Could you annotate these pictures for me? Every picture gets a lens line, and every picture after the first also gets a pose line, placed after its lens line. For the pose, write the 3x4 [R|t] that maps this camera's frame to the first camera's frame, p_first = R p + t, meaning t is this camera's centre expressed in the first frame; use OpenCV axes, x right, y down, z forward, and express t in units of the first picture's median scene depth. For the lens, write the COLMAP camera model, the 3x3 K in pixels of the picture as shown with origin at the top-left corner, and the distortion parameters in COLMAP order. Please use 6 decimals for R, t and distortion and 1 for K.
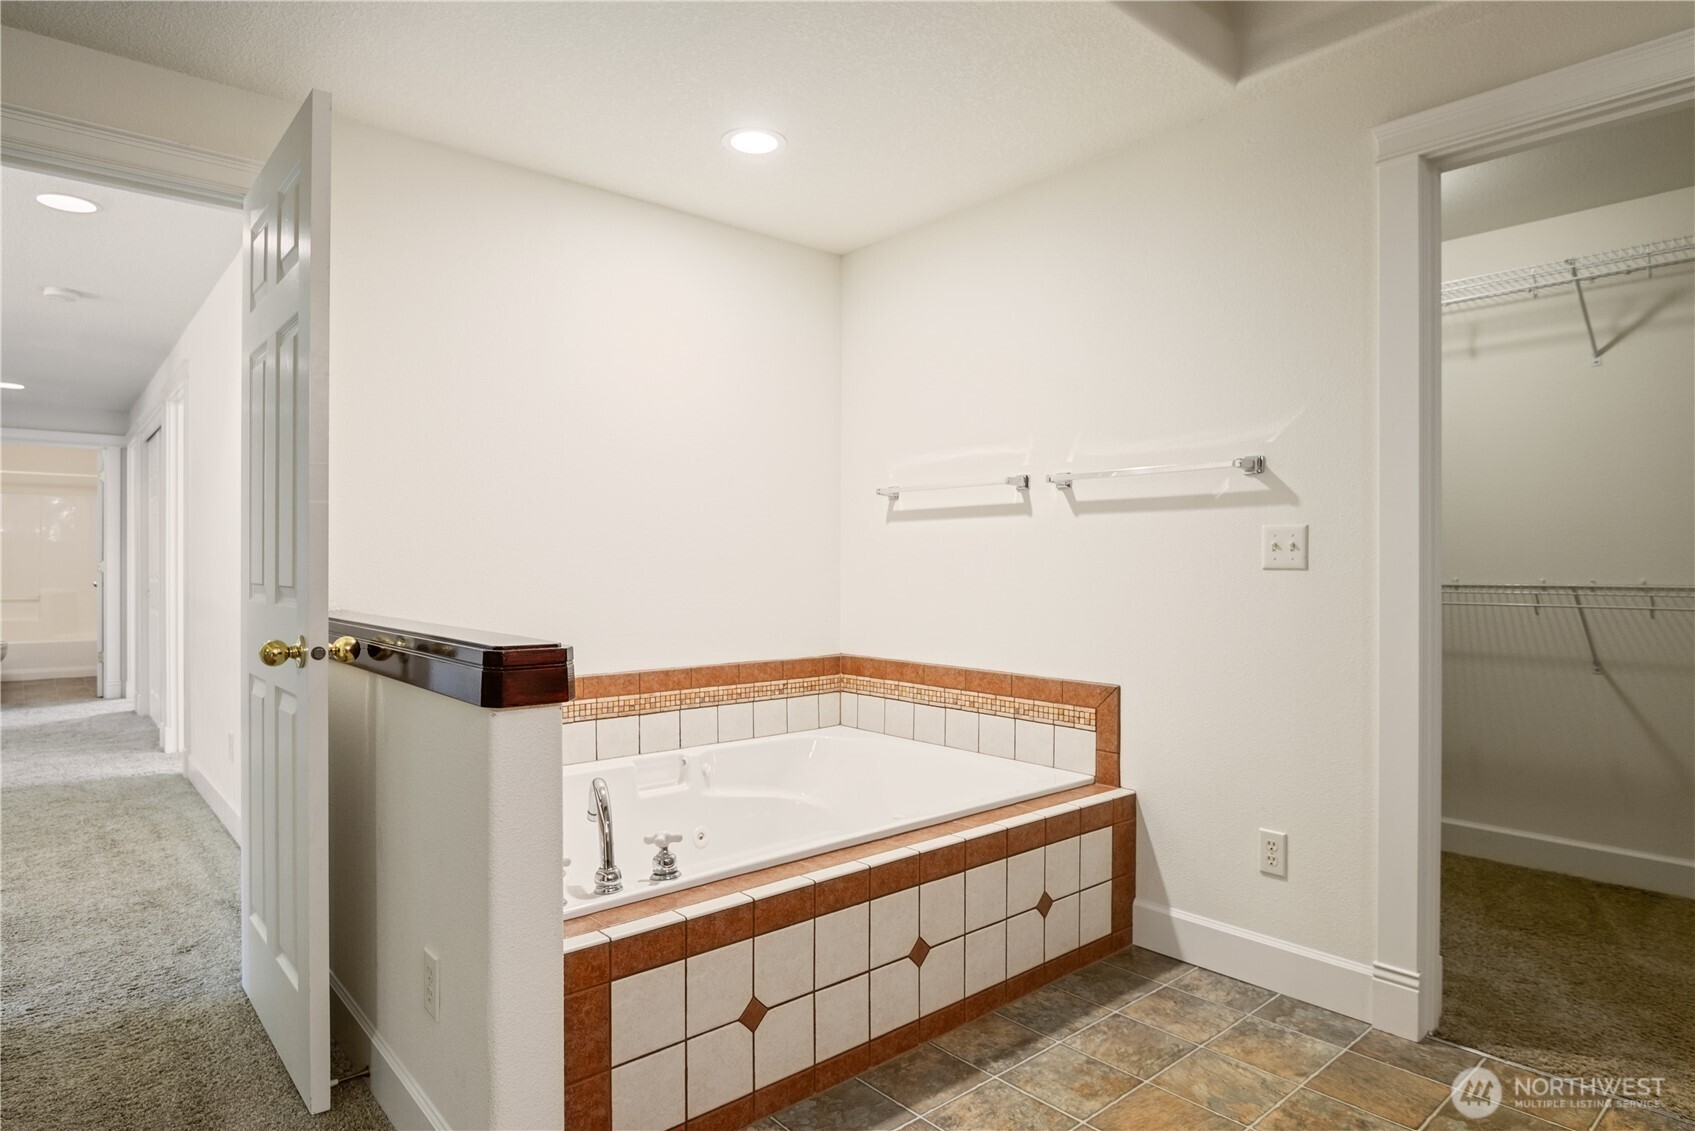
lens RADIAL K [[952.2, 0, 842.1], [0, 952.2, 567.6], [0, 0, 1]] dist [-0.035392, -0.002572]
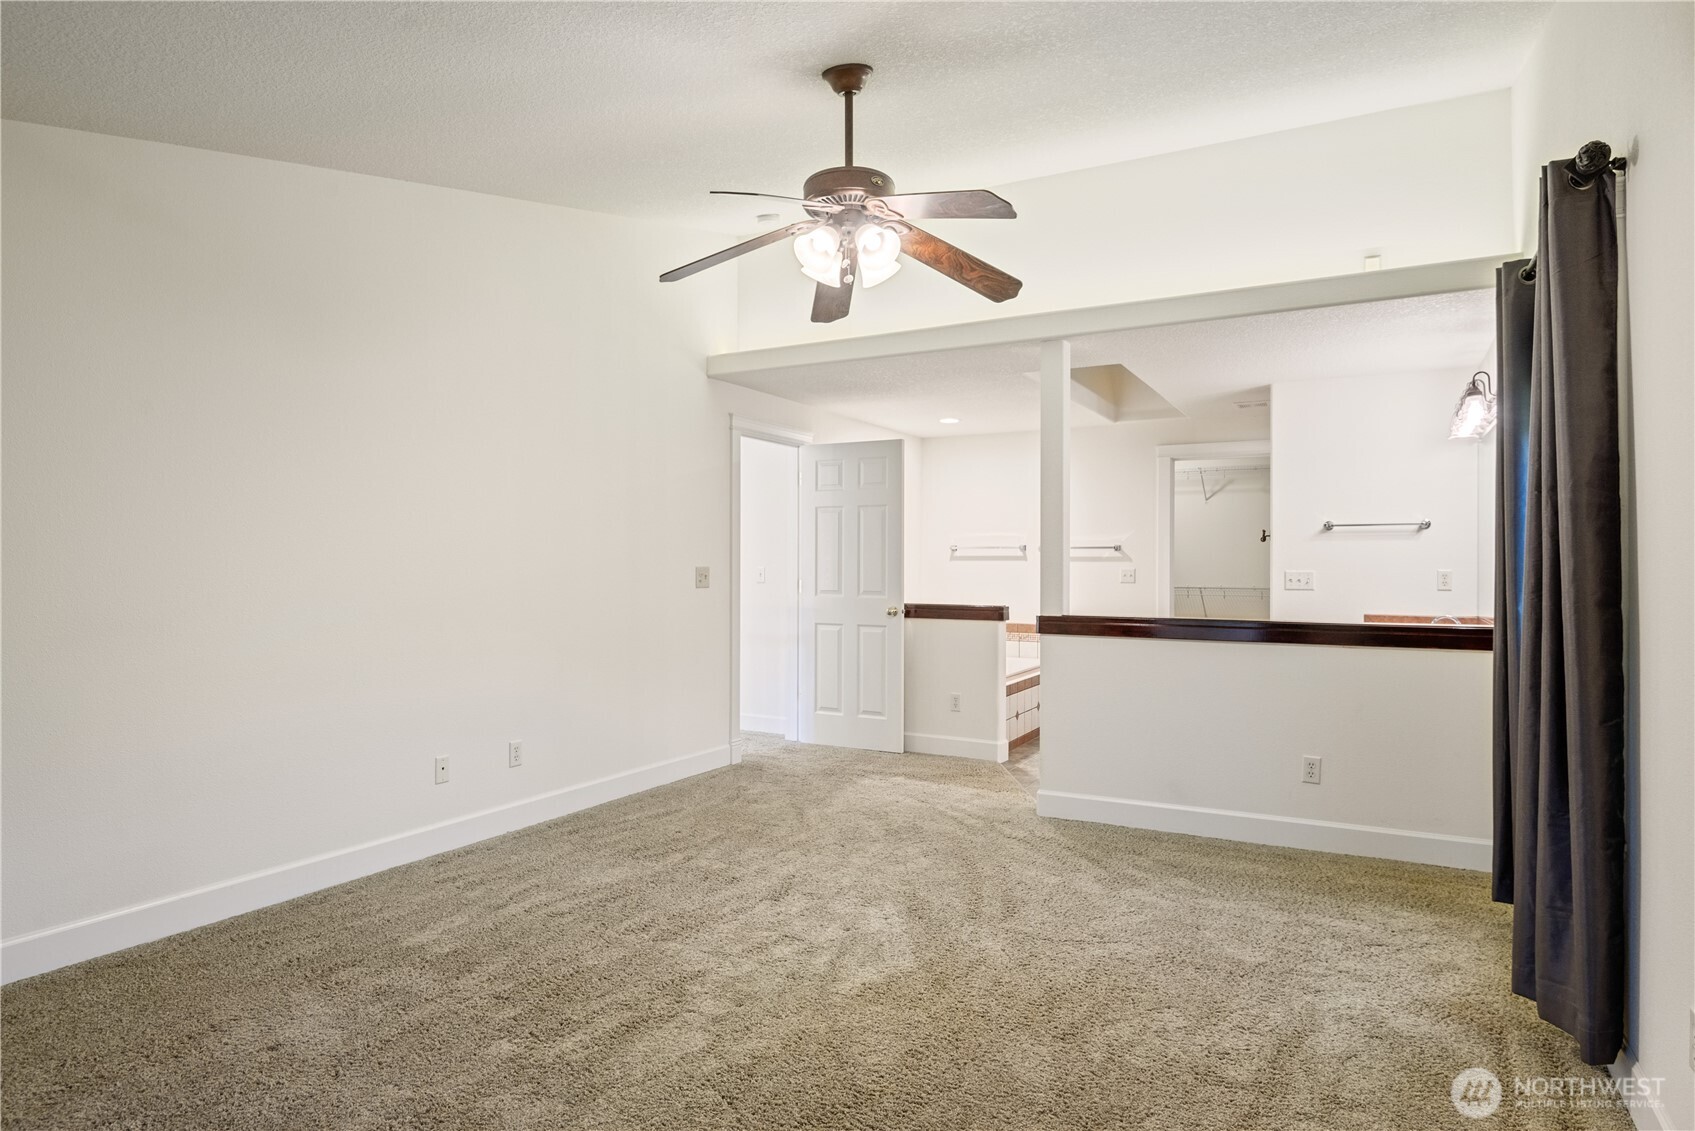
lens RADIAL K [[952.2, 0, 850.5], [0, 952.2, 562.8], [0, 0, 1]] dist [-0.035392, -0.002572]
pose [[0.933980, 0.001758, 0.357320, -1.441786], [-0.000585, 0.999994, -0.003392, -0.050667], [-0.357324, 0.002960, 0.933976, -1.523869]]
